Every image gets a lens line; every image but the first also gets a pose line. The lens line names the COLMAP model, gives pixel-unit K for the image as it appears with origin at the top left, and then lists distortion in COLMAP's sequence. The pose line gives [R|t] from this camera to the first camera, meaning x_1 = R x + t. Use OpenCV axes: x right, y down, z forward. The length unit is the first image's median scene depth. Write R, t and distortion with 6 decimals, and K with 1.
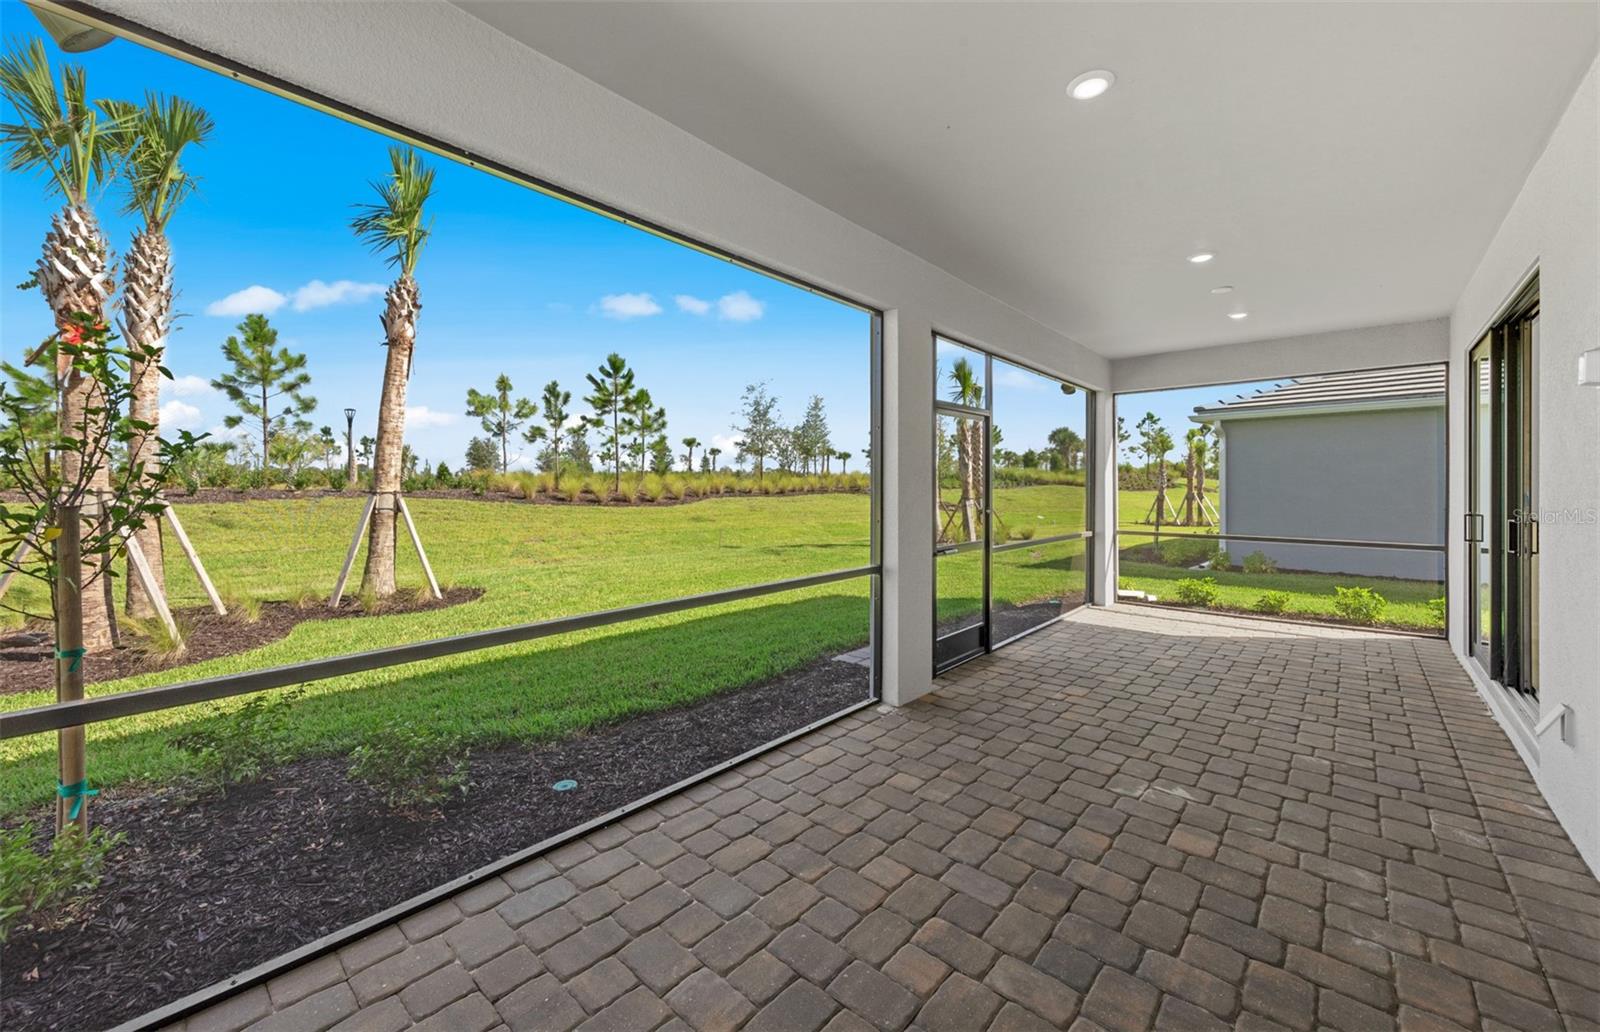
lens RADIAL K [[607.6, 0, 806.6], [0, 607.6, 492.3], [0, 0, 1]] dist [0.006988, -0.000423]
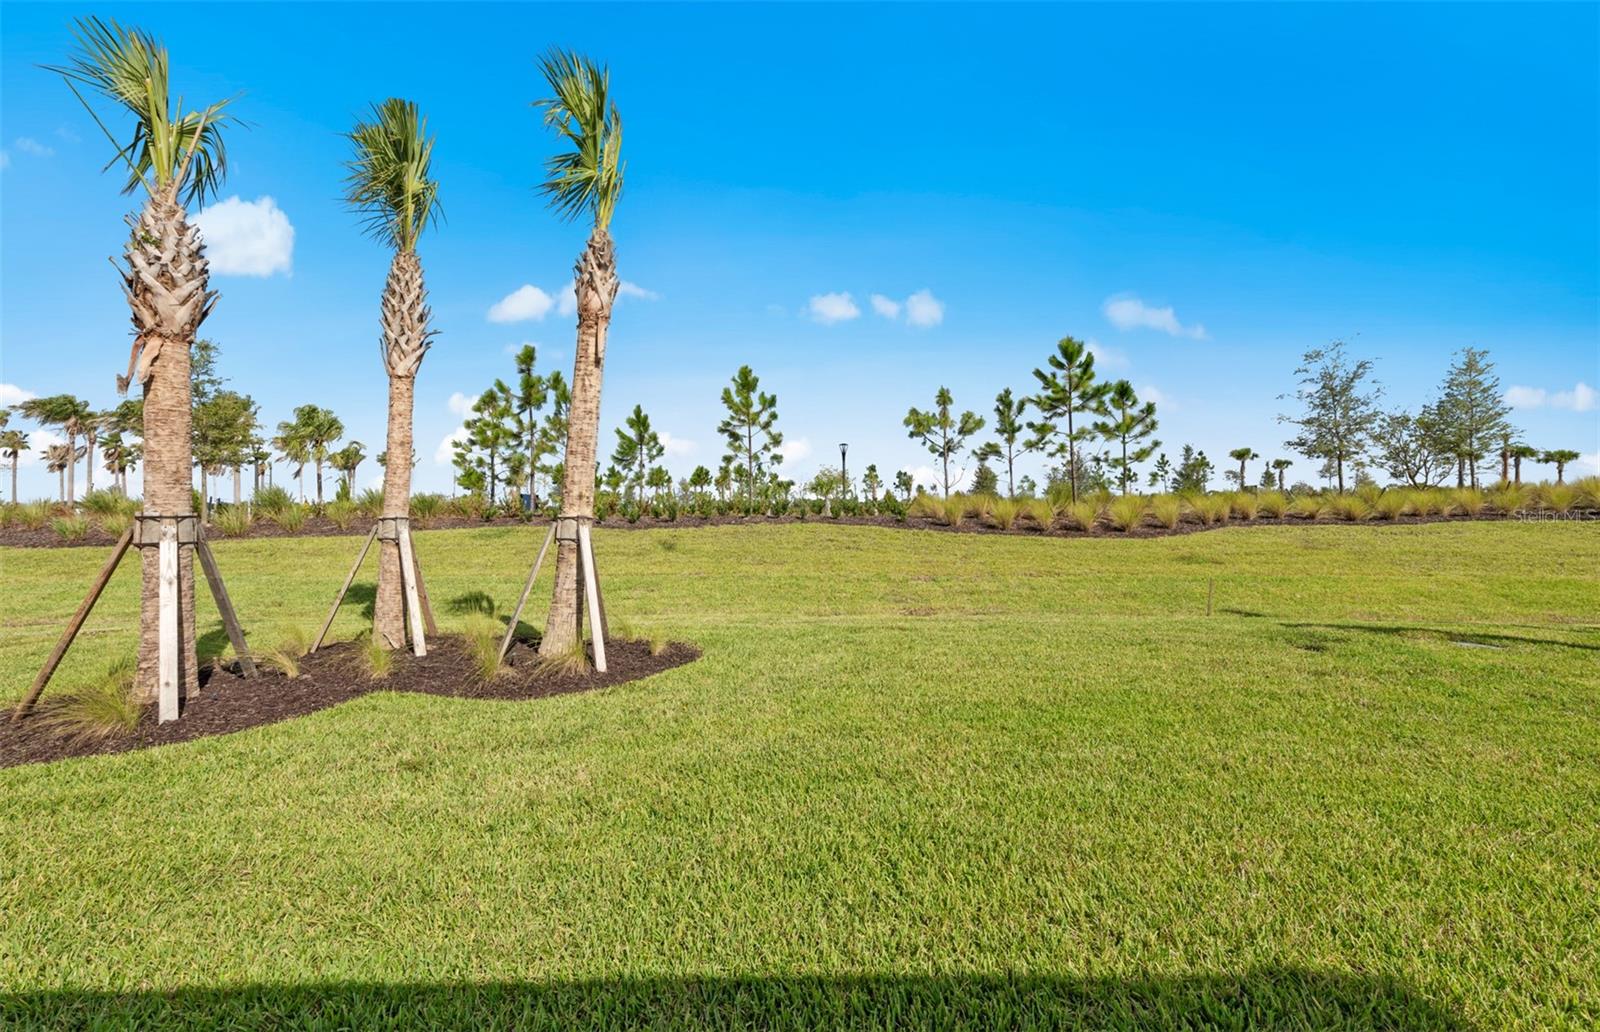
lens RADIAL K [[607.6, 0, 805.1], [0, 607.6, 500.9], [0, 0, 1]] dist [0.006988, -0.000423]
pose [[0.675499, -0.023686, -0.736980, 0.021946], [0.002094, 0.999542, -0.030205, 0.000795], [0.737358, 0.018860, 0.675239, 0.241055]]
